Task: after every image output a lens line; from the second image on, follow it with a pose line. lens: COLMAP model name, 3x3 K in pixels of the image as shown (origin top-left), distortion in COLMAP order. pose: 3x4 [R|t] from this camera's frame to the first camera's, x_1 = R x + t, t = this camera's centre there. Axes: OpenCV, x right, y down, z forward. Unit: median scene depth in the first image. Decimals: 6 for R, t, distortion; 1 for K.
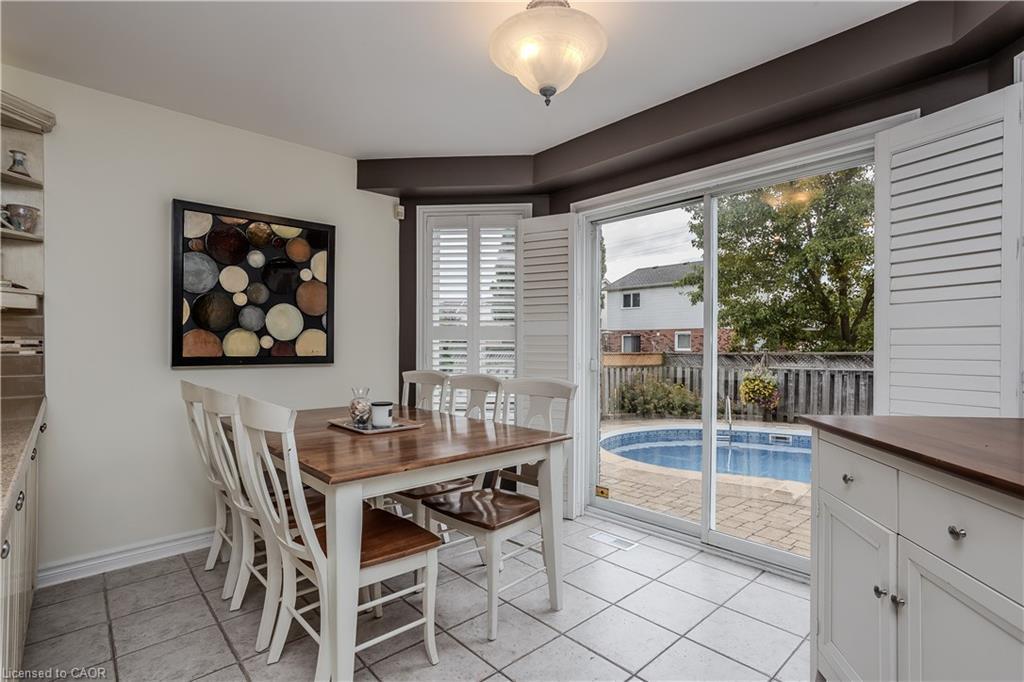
lens RADIAL K [[527.2, 0, 504.3], [0, 527.2, 343.2], [0, 0, 1]] dist [-0.063804, 0.039087]
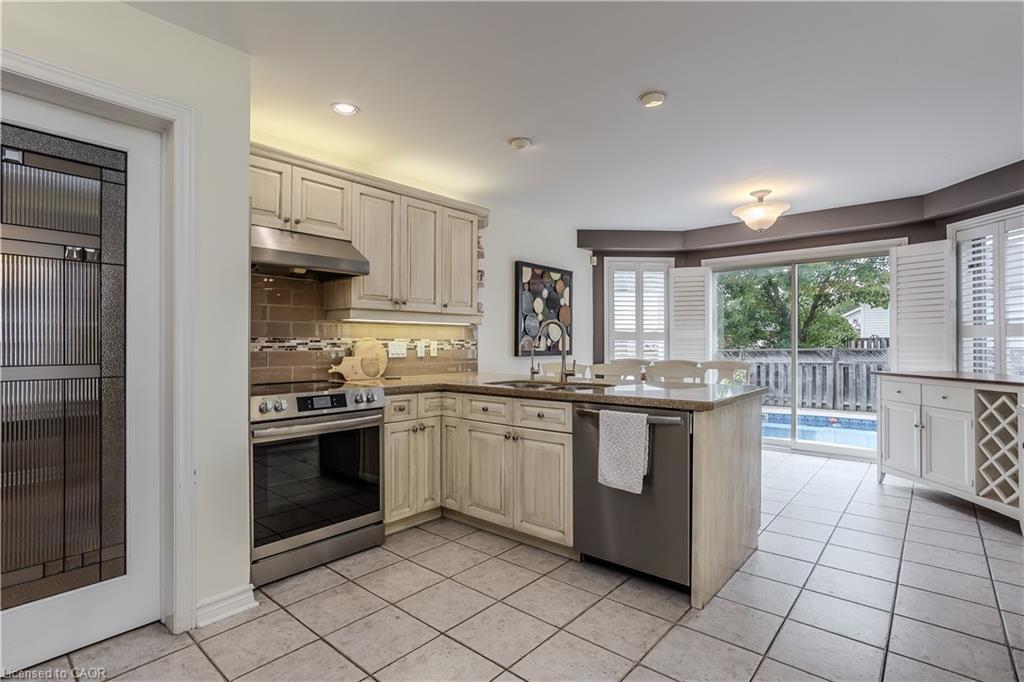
lens RADIAL K [[527.2, 0, 504.3], [0, 527.2, 343.2], [0, 0, 1]] dist [-0.063804, 0.039087]
pose [[0.993606, -0.001686, 0.112892, -0.706668], [0.001372, 0.999995, 0.002863, -0.003173], [-0.112896, -0.002689, 0.993603, -0.613640]]
